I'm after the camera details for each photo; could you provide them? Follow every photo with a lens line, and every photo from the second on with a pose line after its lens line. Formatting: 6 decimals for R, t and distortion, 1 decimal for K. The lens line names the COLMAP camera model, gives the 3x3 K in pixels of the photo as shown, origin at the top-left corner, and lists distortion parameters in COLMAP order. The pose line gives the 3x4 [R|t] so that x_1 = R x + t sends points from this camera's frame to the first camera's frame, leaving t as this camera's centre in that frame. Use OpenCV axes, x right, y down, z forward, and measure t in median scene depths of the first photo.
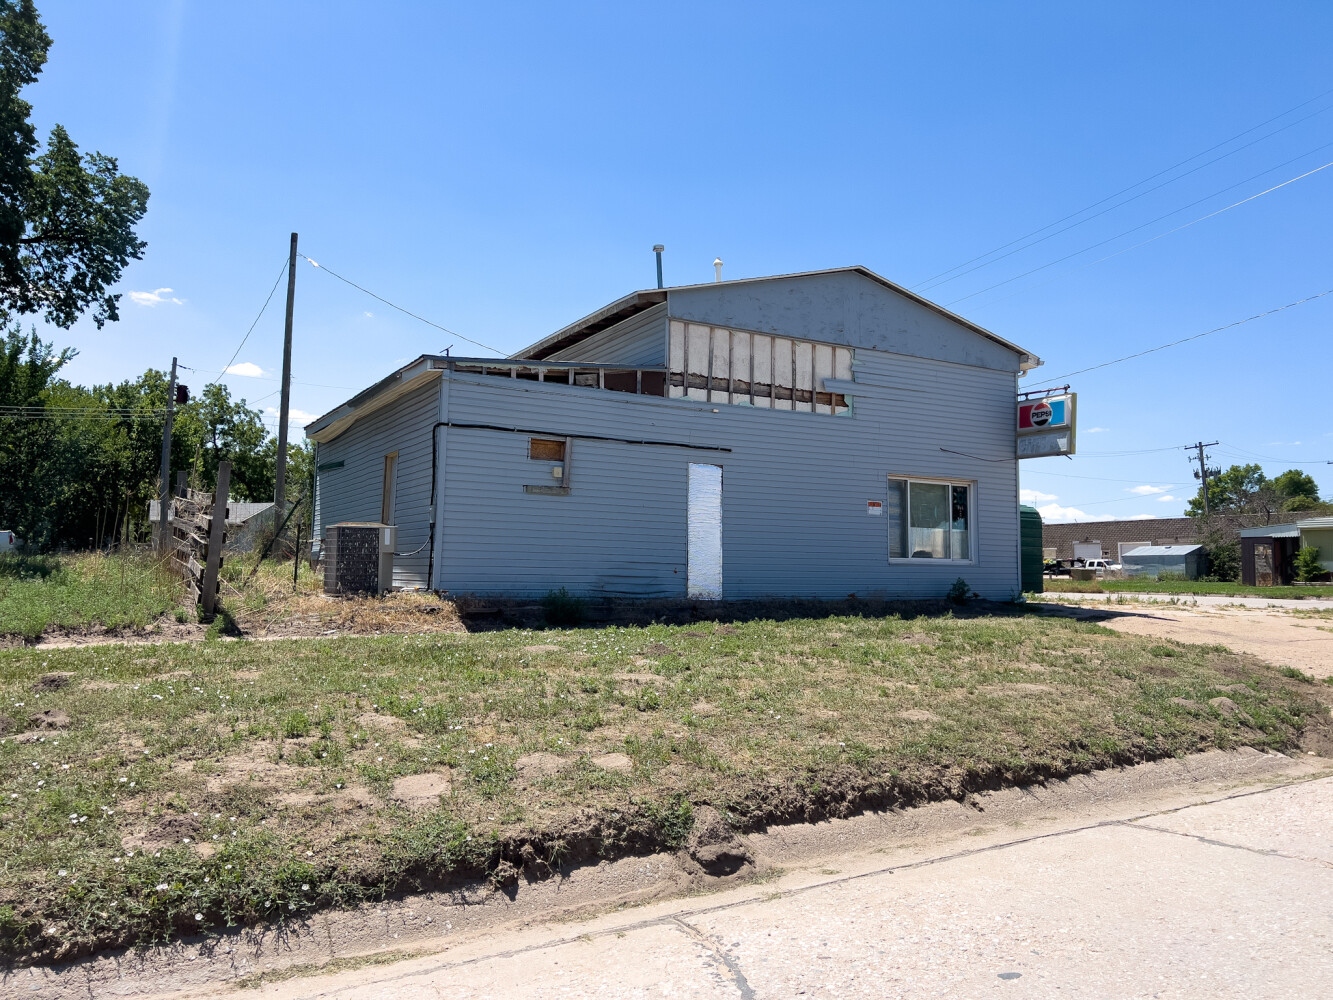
lens RADIAL K [[997.8, 0, 666.5], [0, 997.8, 500.0], [0, 0, 1]] dist [0.162715, -0.238314]
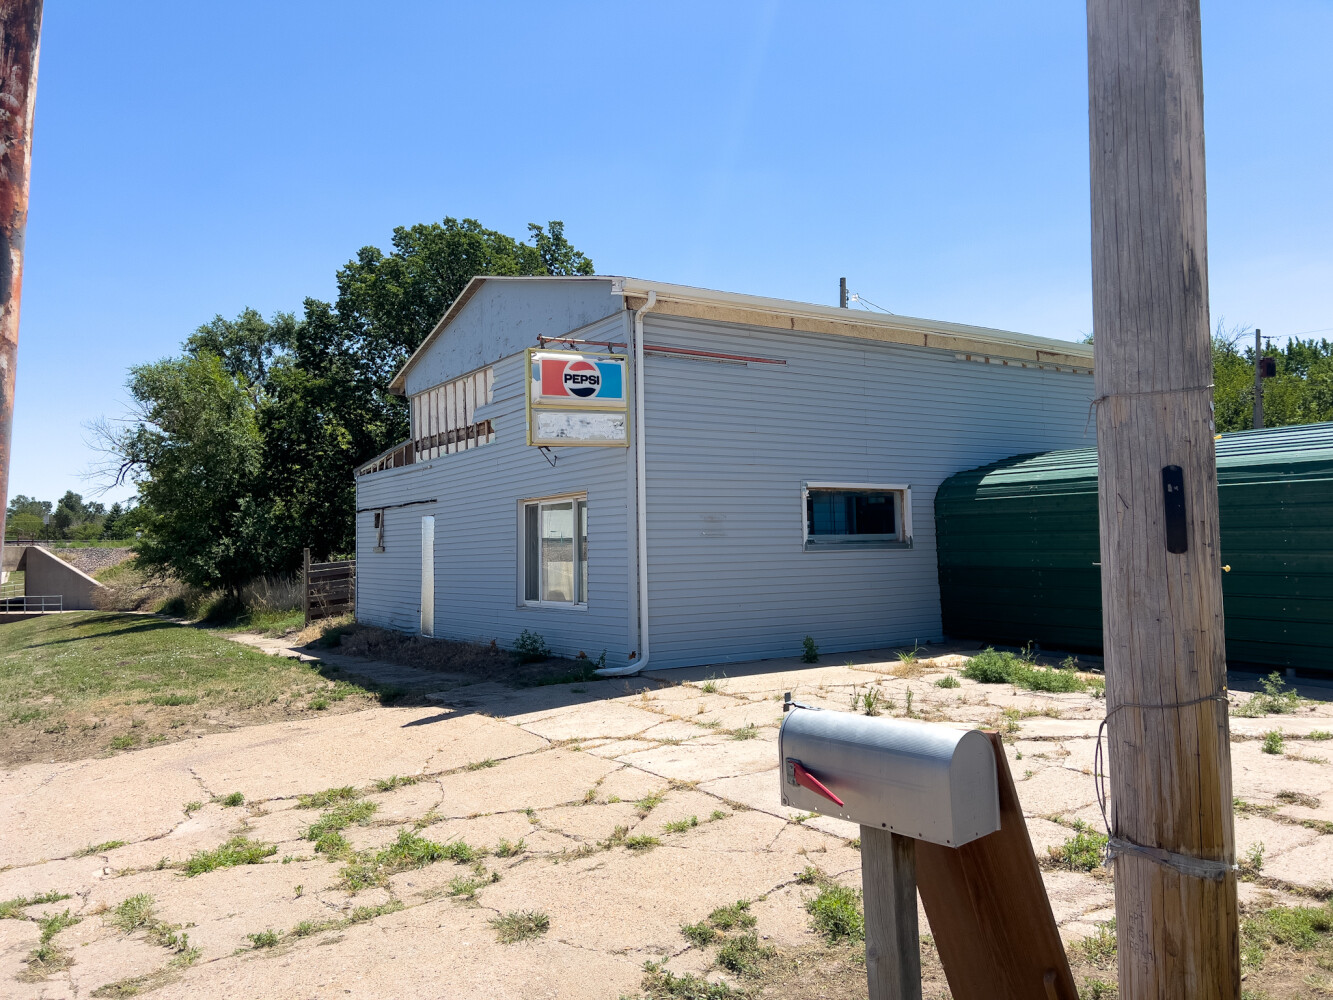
lens RADIAL K [[997.8, 0, 666.5], [0, 997.8, 500.0], [0, 0, 1]] dist [0.162715, -0.238314]
pose [[0.055484, -0.060087, -0.996650, 1.046856], [0.101411, 0.993365, -0.054244, 0.030825], [0.993296, -0.098062, 0.061209, 1.059510]]
